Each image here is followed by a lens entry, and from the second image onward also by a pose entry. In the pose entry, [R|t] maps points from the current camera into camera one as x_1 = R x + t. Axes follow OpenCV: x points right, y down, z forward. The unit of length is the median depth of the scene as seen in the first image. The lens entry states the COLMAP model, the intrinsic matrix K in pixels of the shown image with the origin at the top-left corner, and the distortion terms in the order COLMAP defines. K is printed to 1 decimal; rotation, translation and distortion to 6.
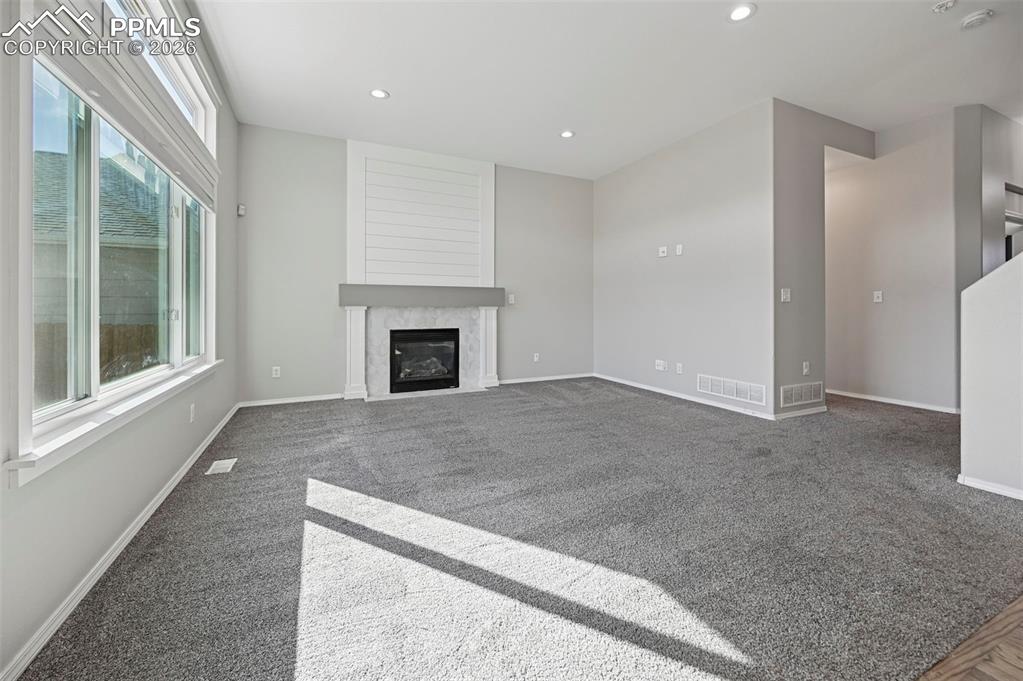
lens RADIAL K [[416.0, 0, 524.5], [0, 416.0, 307.4], [0, 0, 1]] dist [0.004238, 0.000587]
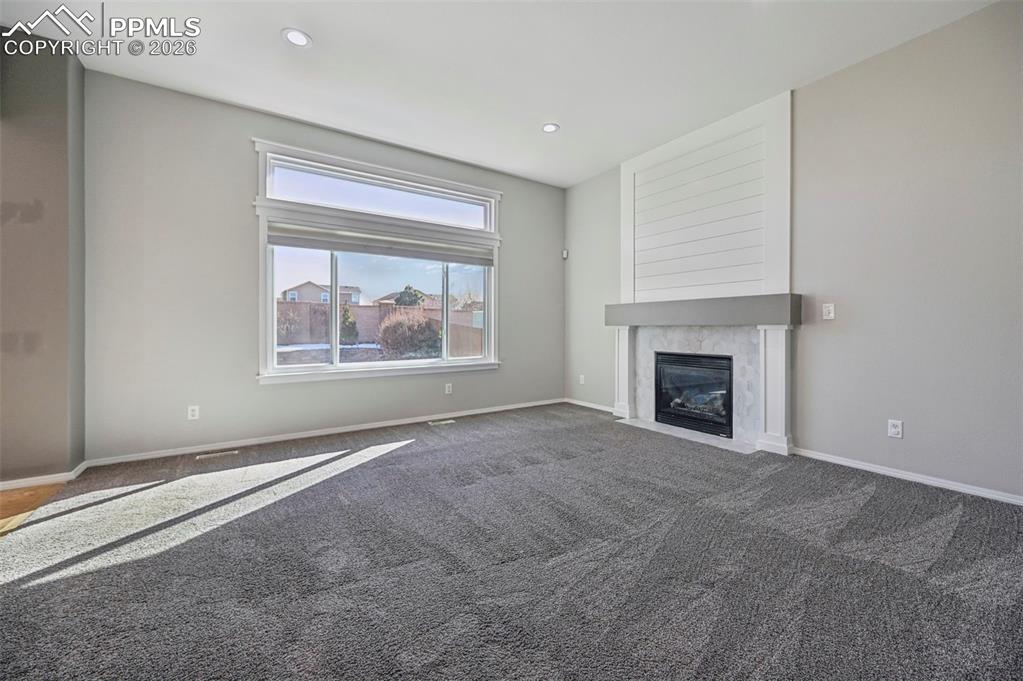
lens RADIAL K [[416.0, 0, 518.0], [0, 416.0, 330.9], [0, 0, 1]] dist [0.004238, 0.000587]
pose [[0.144514, 0.007755, -0.989472, 0.526679], [0.002905, 0.999962, 0.008262, 0.000346], [0.989499, -0.004068, 0.144486, 0.563156]]
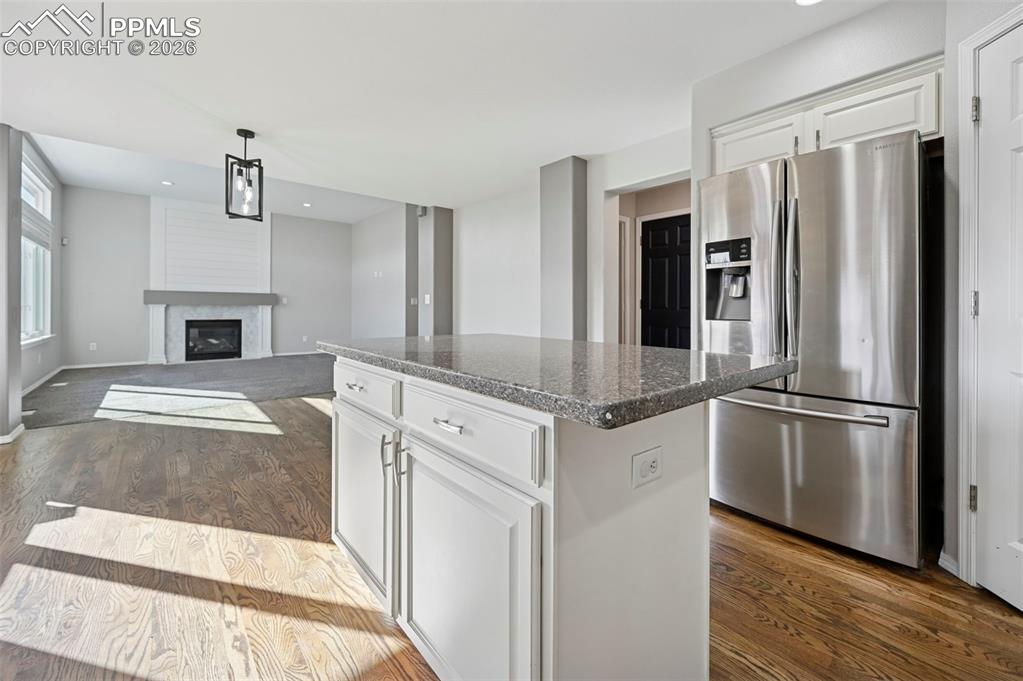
lens RADIAL K [[416.0, 0, 531.2], [0, 416.0, 310.1], [0, 0, 1]] dist [0.004238, 0.000587]
pose [[0.962881, 0.006894, 0.269838, 0.484769], [-0.008851, 0.999943, 0.006035, -0.003374], [-0.269781, -0.008199, 0.962887, -0.820778]]
